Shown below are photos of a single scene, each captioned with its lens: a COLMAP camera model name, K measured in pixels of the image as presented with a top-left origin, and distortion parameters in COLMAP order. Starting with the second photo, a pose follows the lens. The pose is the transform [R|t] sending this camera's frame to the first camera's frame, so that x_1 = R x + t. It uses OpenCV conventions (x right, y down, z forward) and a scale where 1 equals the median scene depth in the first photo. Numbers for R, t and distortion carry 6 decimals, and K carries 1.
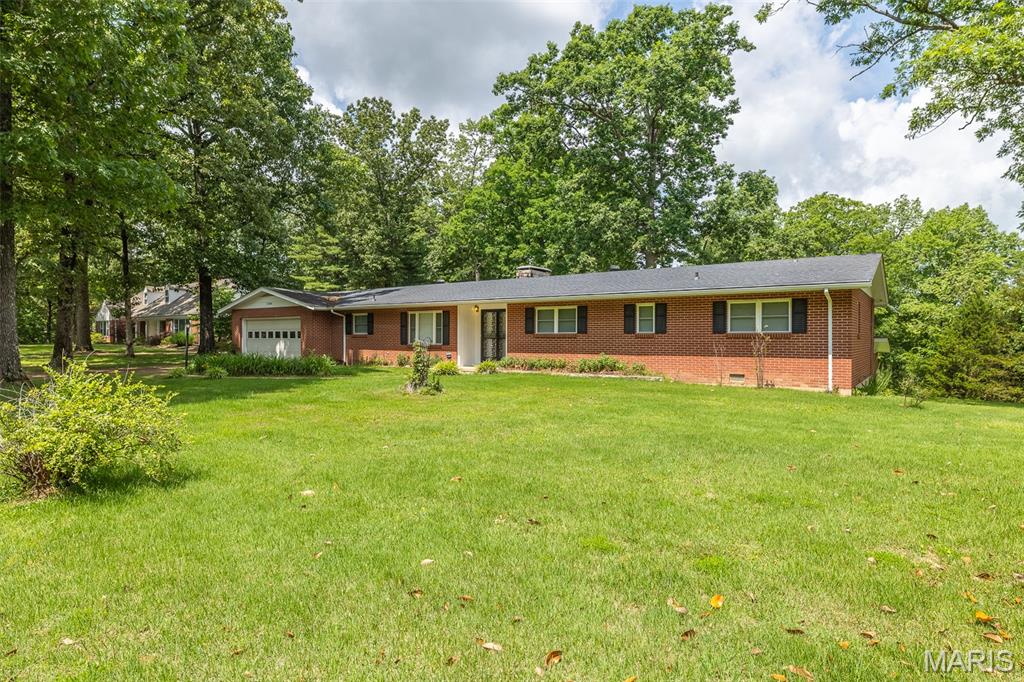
lens RADIAL K [[595.5, 0, 512.0], [0, 595.5, 341.0], [0, 0, 1]] dist [-0.001328, -0.000098]
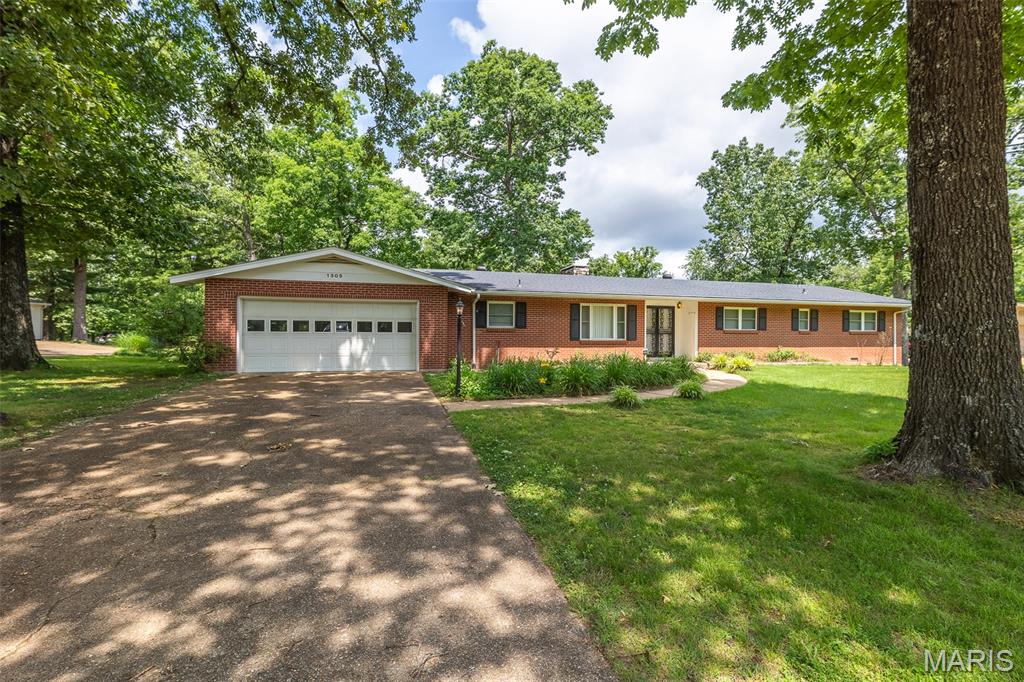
lens RADIAL K [[460.3, 0, 517.6], [0, 460.3, 331.2], [0, 0, 1]] dist [0.008908, -0.000205]
pose [[0.617105, 0.005328, 0.786863, -0.804485], [-0.001820, 0.999984, -0.005343, -0.003971], [-0.786879, 0.001865, 0.617104, 0.686174]]
